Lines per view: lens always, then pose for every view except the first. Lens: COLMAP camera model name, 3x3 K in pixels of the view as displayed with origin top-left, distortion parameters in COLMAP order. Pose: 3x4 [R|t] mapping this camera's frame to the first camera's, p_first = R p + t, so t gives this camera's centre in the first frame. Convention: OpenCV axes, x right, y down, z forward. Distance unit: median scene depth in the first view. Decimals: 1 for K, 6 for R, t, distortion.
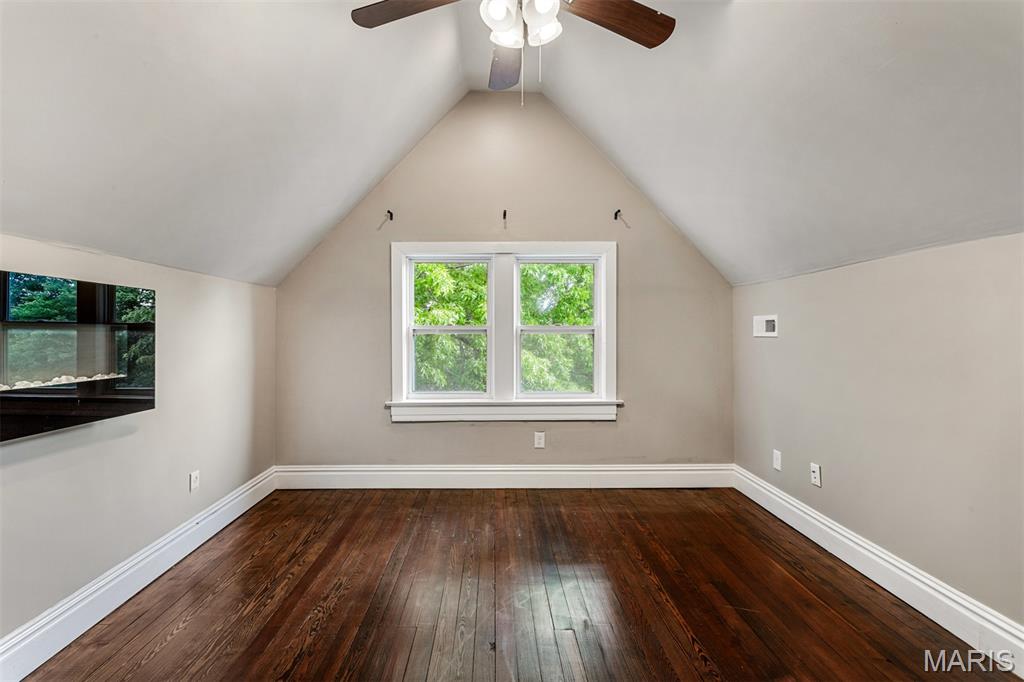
lens RADIAL K [[481.9, 0, 507.8], [0, 481.9, 346.1], [0, 0, 1]] dist [0.000229, 0.000708]
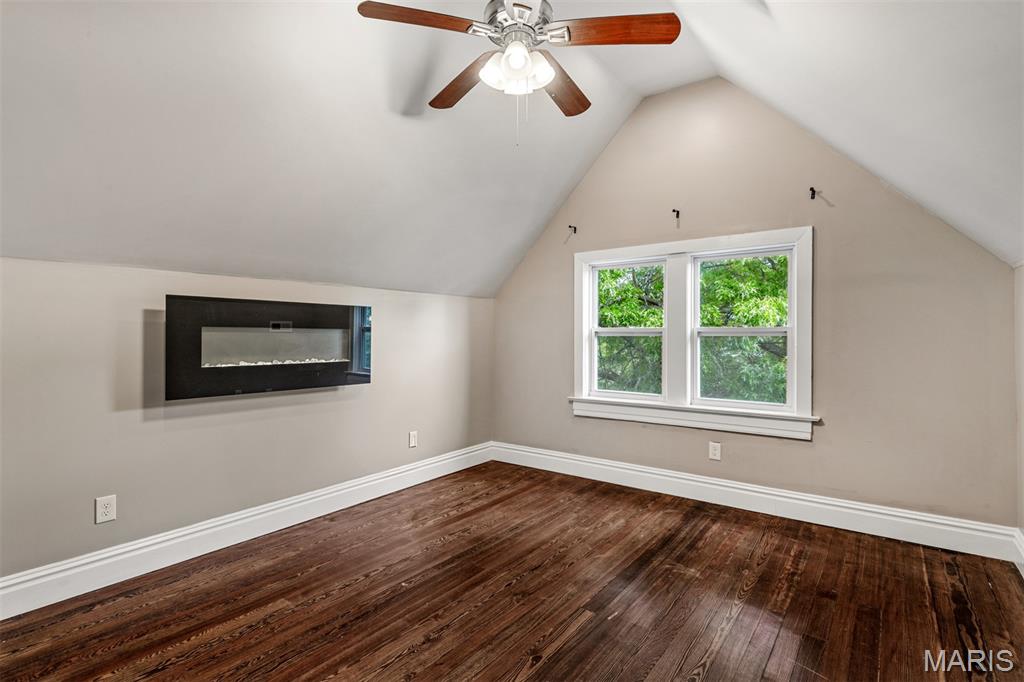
lens RADIAL K [[500.6, 0, 507.7], [0, 500.6, 342.3], [0, 0, 1]] dist [0.001305, 0.000875]
pose [[0.790489, 0.010889, -0.612379, 0.358285], [-0.018808, 0.999802, -0.006501, 0.000195], [0.612187, 0.016656, 0.790538, -0.004253]]
